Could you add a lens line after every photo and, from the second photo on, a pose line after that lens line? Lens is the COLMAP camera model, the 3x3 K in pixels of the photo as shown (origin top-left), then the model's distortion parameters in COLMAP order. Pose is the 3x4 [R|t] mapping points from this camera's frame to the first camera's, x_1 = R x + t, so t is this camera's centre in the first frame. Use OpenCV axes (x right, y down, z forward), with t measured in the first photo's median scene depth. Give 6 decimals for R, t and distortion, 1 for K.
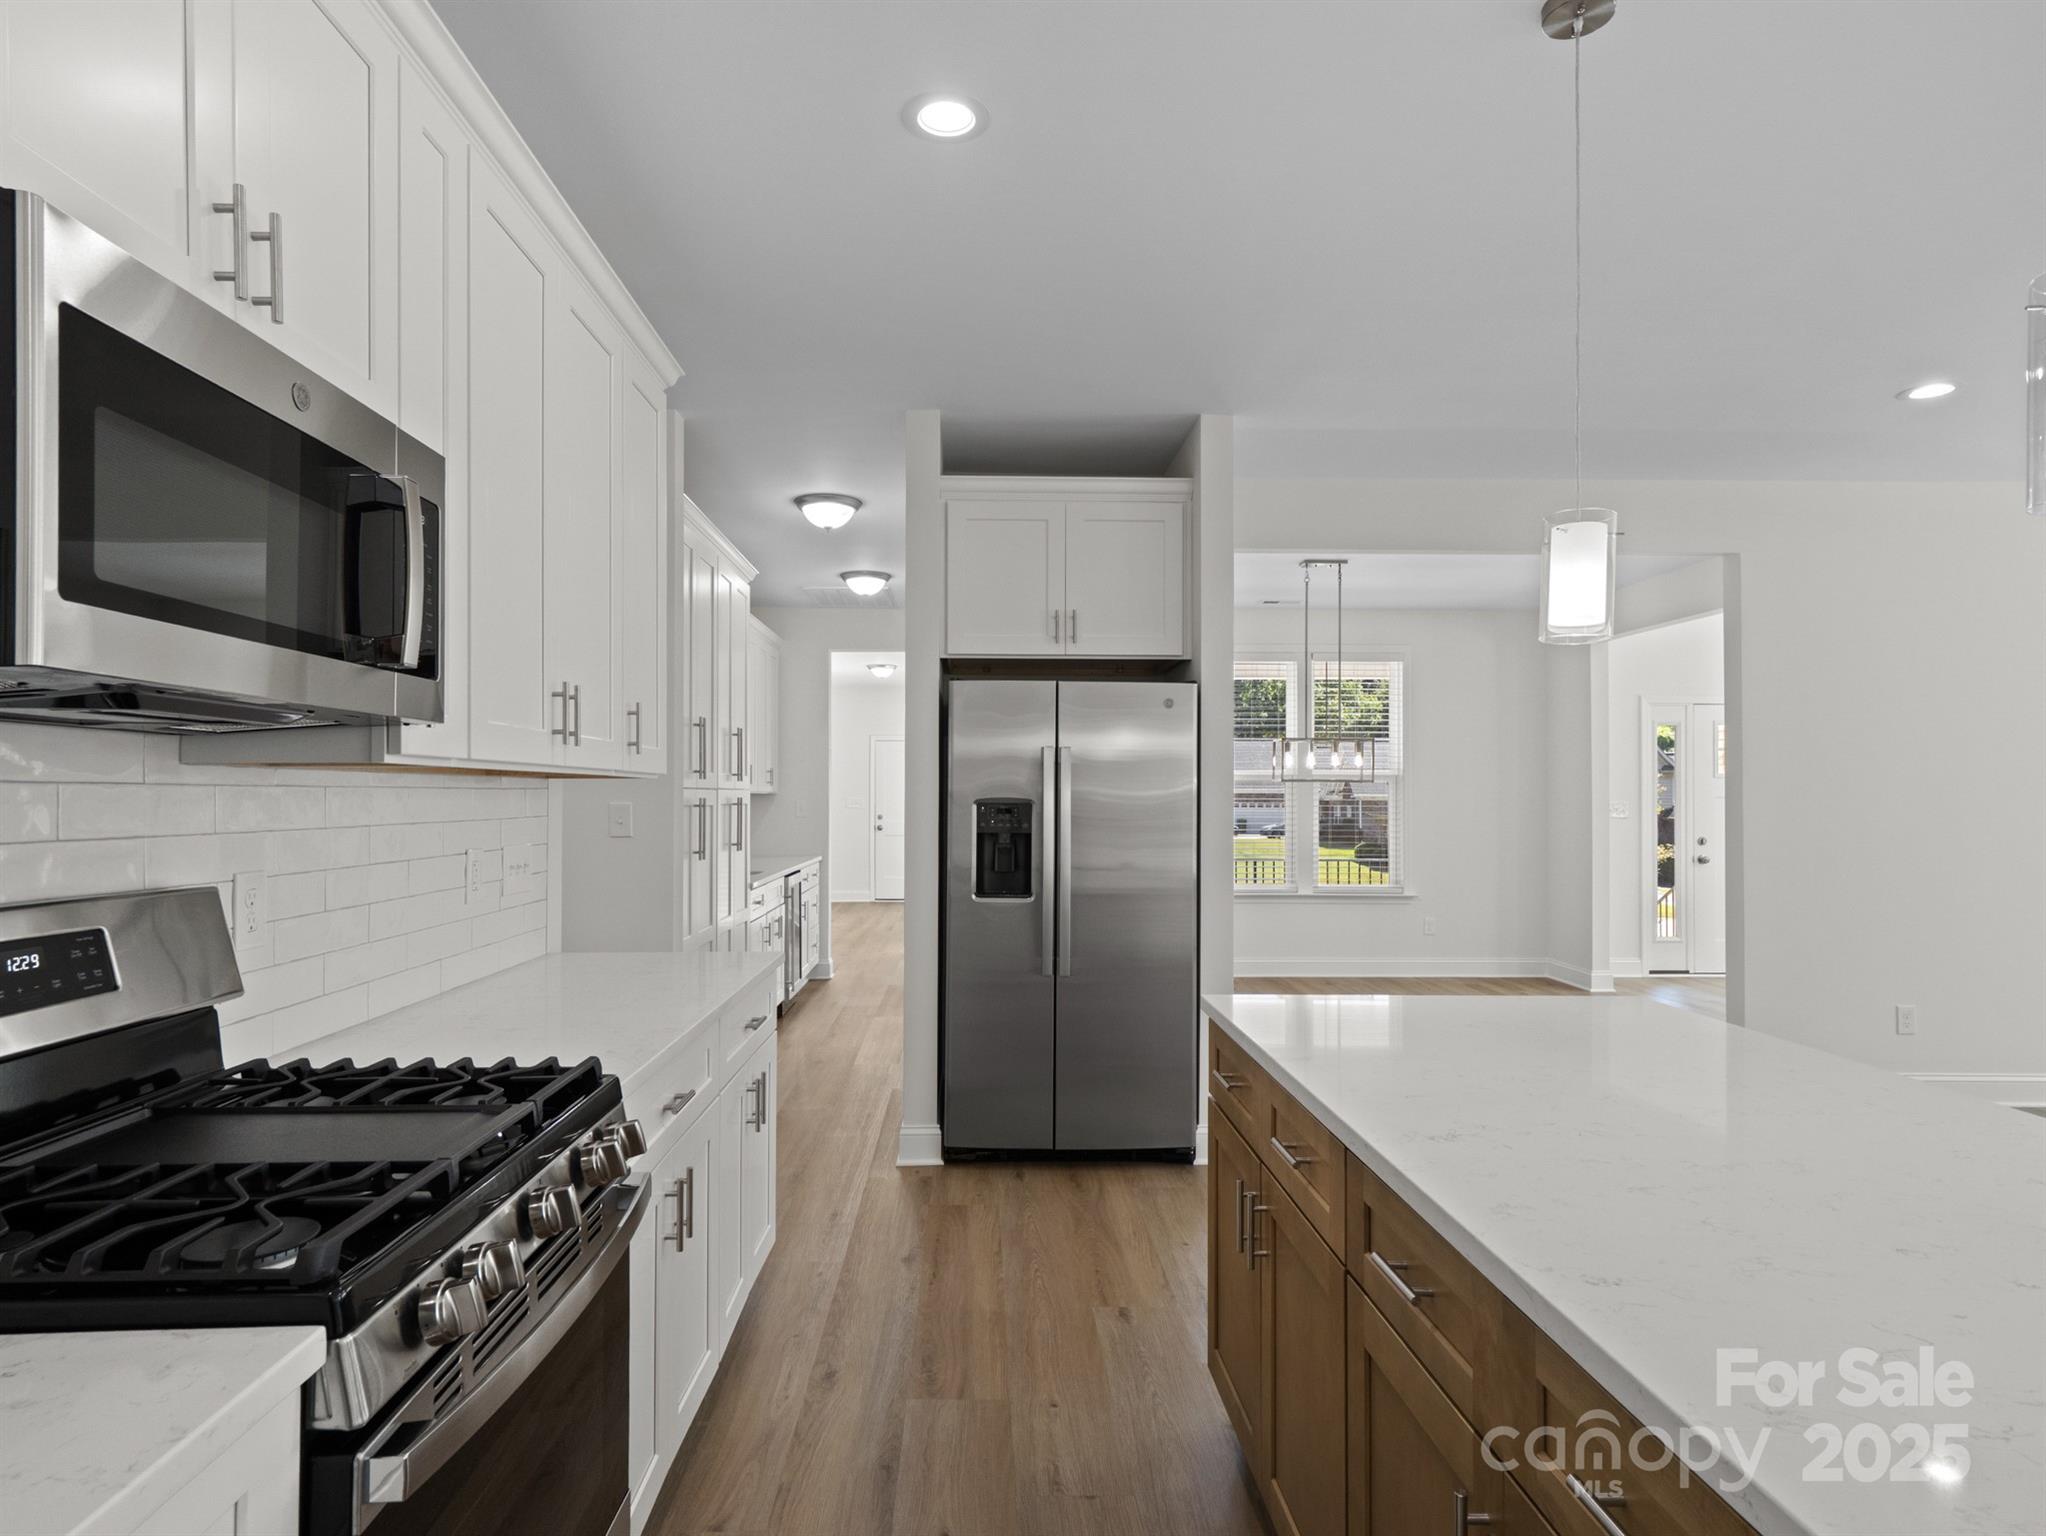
lens RADIAL K [[1151.0, 0, 1016.4], [0, 1151.0, 775.5], [0, 0, 1]] dist [0.023020, -0.000981]
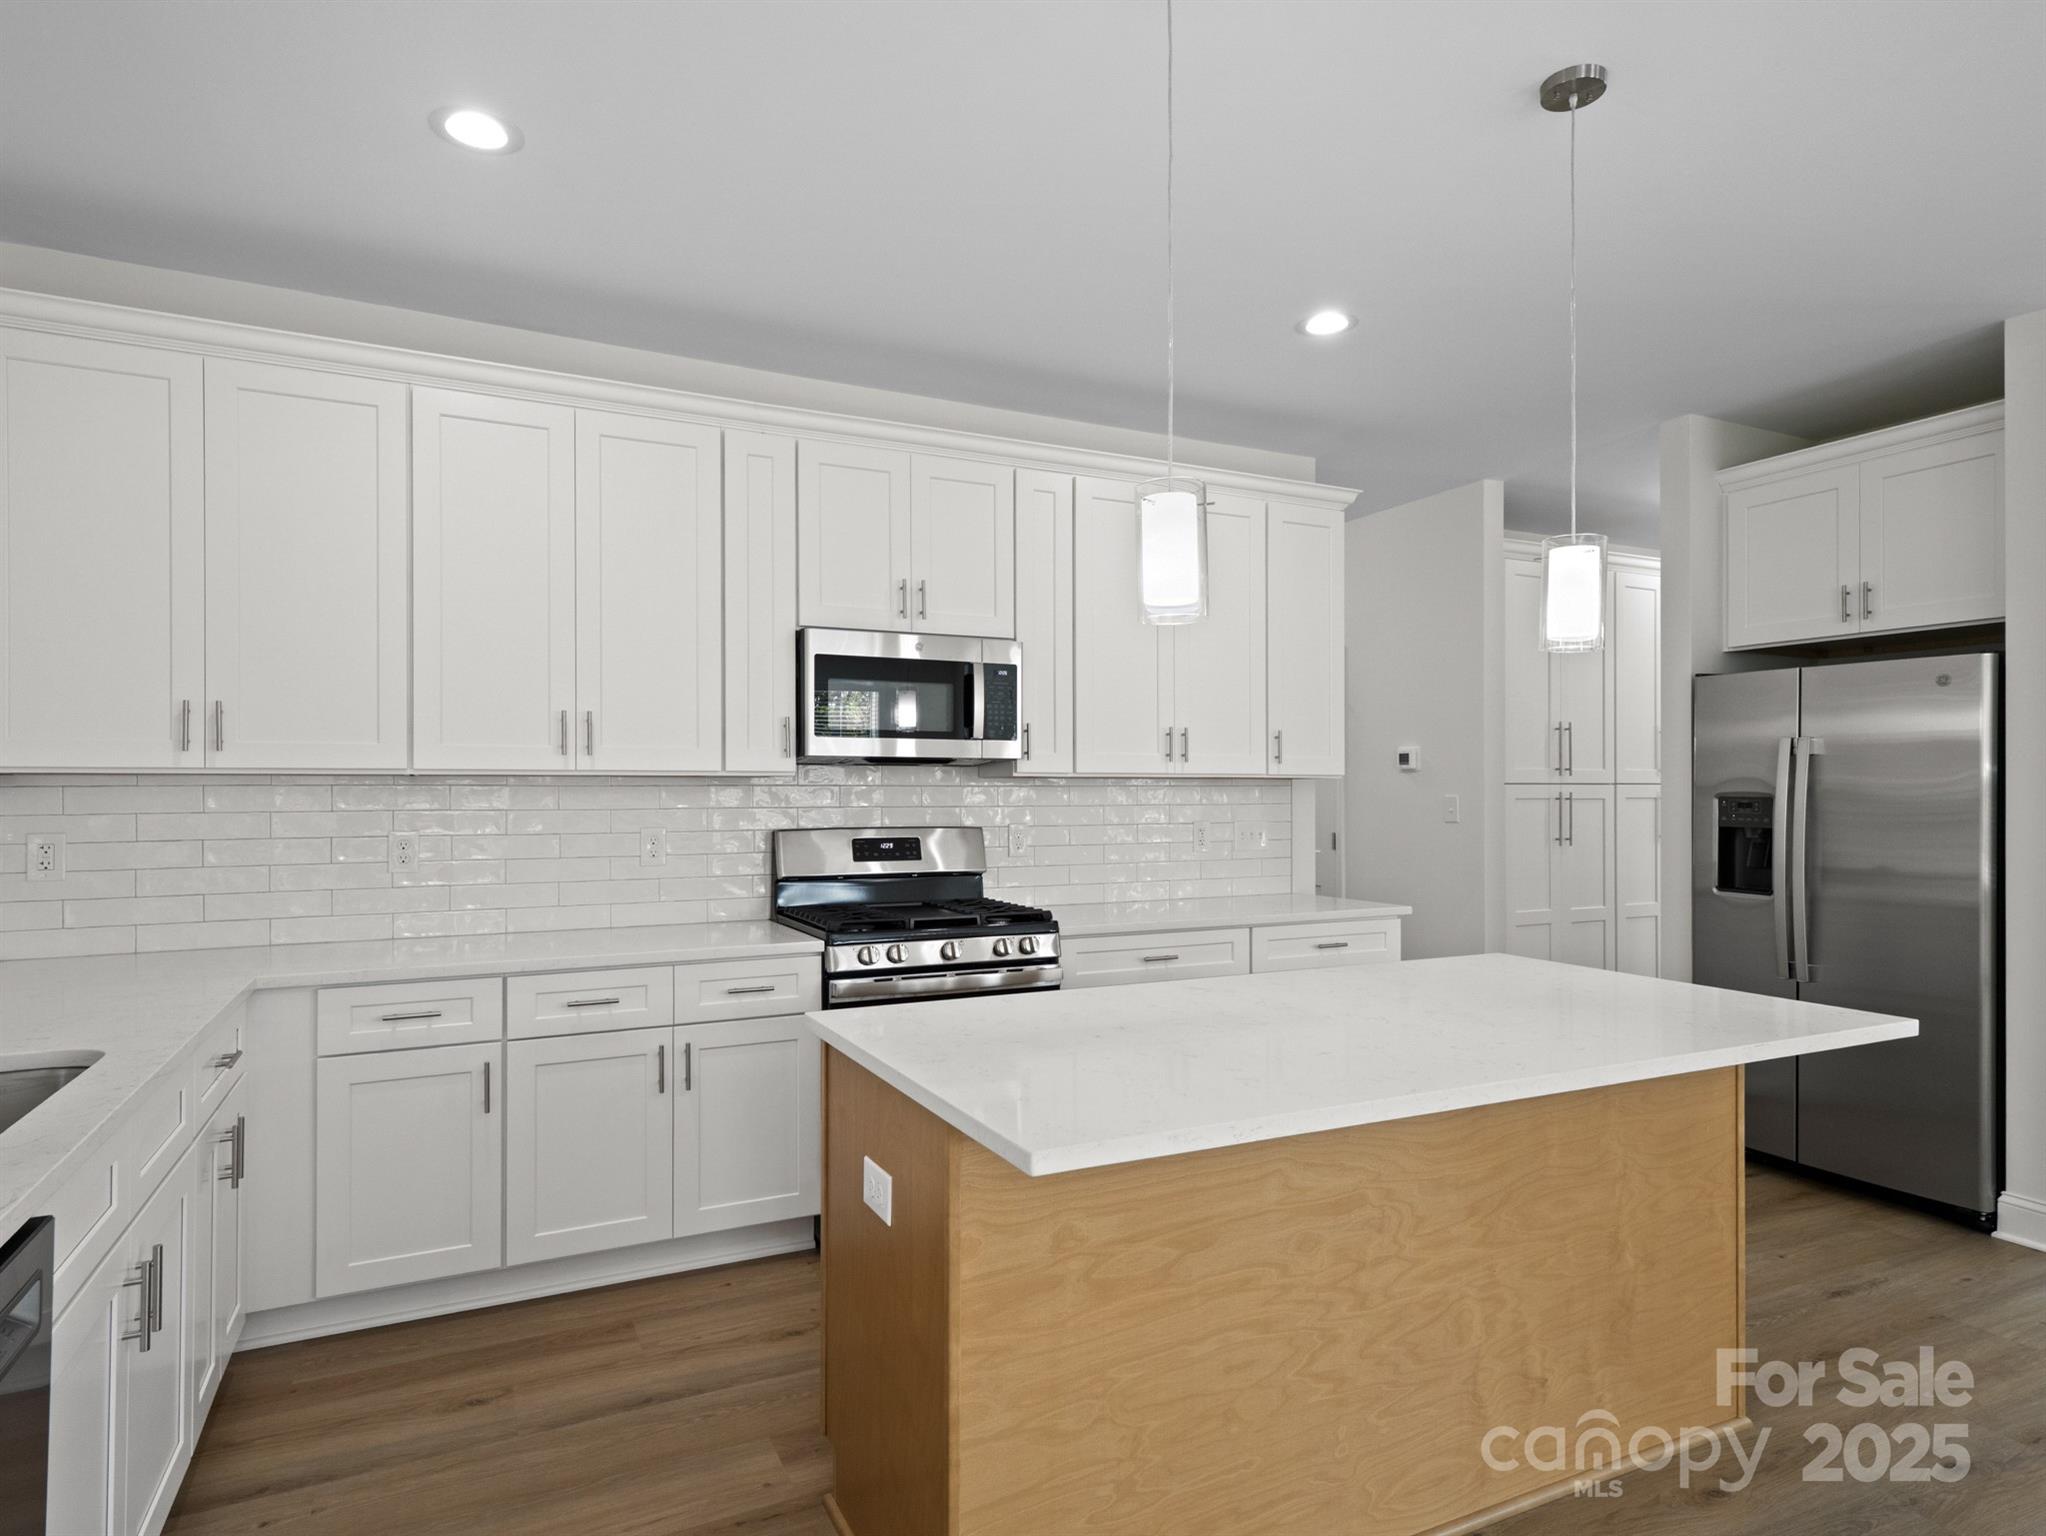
lens RADIAL K [[1151.0, 0, 1016.3], [0, 1151.0, 781.8], [0, 0, 1]] dist [0.023020, -0.000981]
pose [[0.404438, -0.011240, -0.914496, 0.638382], [0.017791, 0.999832, -0.004421, 0.004167], [0.914392, -0.014482, 0.404570, 0.029941]]
